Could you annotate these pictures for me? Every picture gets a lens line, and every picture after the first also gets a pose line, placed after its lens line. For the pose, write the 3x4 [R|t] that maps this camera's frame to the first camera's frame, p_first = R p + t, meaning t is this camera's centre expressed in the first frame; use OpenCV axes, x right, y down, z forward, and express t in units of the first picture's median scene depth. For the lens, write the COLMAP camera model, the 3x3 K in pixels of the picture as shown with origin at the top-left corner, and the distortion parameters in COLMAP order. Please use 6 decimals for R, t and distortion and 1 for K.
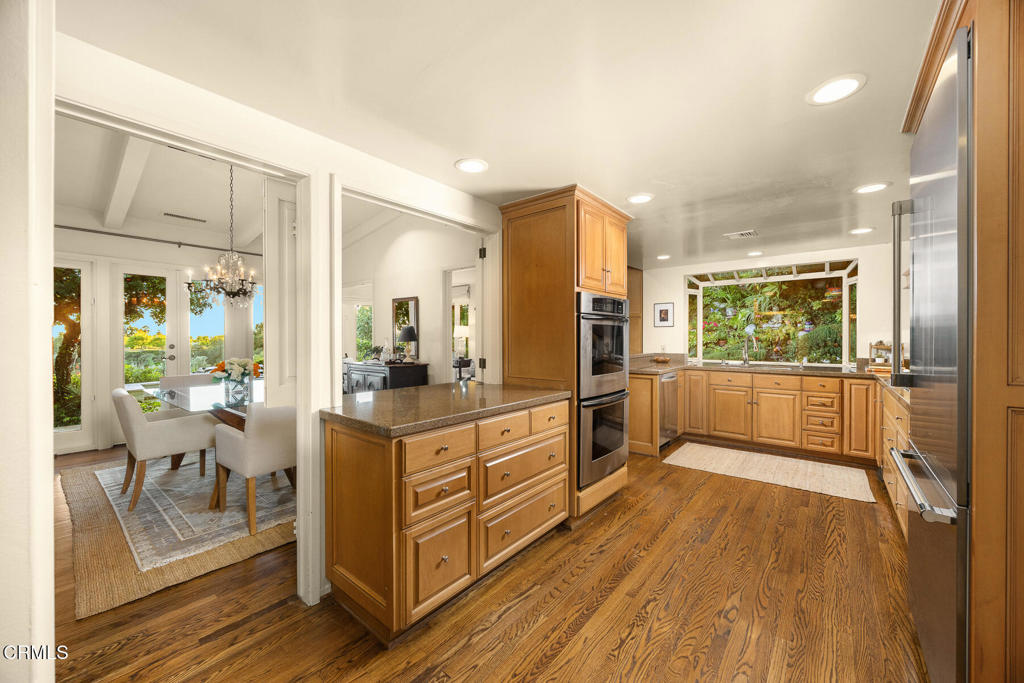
lens RADIAL K [[403.7, 0, 505.6], [0, 403.7, 339.9], [0, 0, 1]] dist [-0.001127, 0.000060]
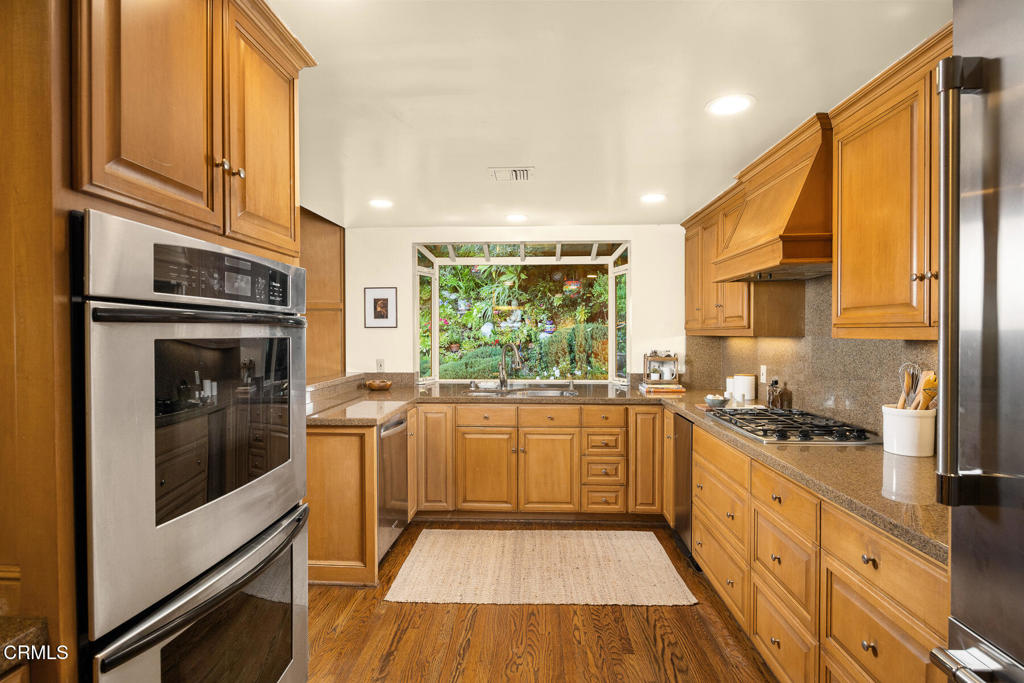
lens RADIAL K [[519.6, 0, 520.8], [0, 519.6, 345.4], [0, 0, 1]] dist [-0.005840, -0.000792]
pose [[0.796381, -0.013417, 0.604646, 0.113924], [0.003007, 0.999829, 0.018226, -0.023231], [-0.604787, -0.012696, 0.796286, 0.323027]]
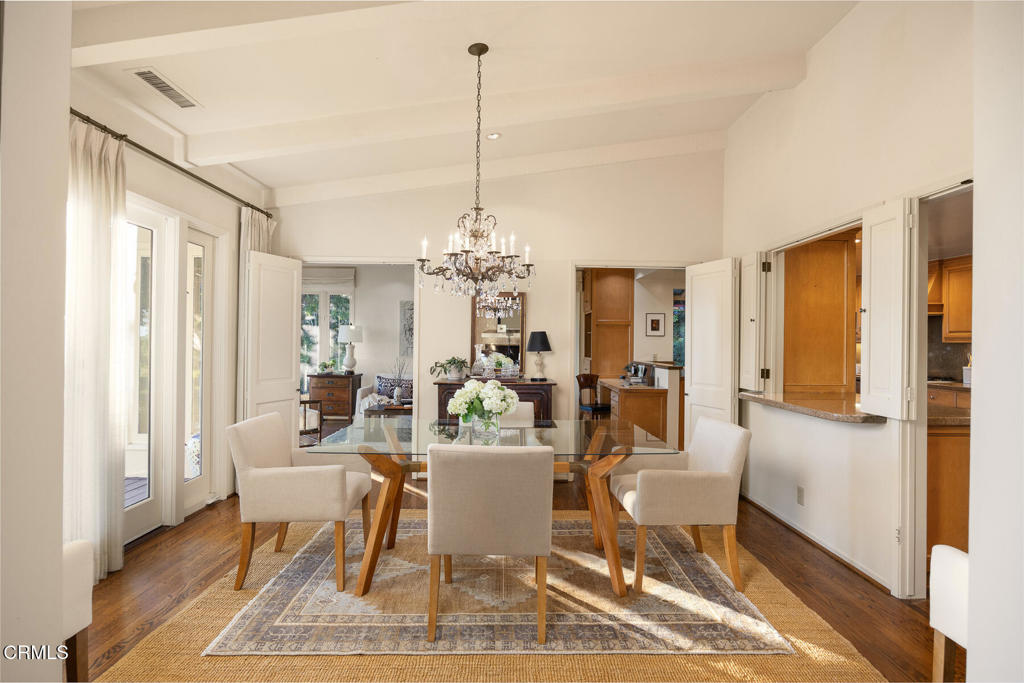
lens RADIAL K [[519.6, 0, 514.8], [0, 519.6, 342.1], [0, 0, 1]] dist [-0.005840, -0.000792]
pose [[0.751472, 0.011045, 0.659672, -0.911972], [-0.009102, 0.999938, -0.006373, -0.005201], [-0.659702, -0.001215, 0.751526, 0.272824]]
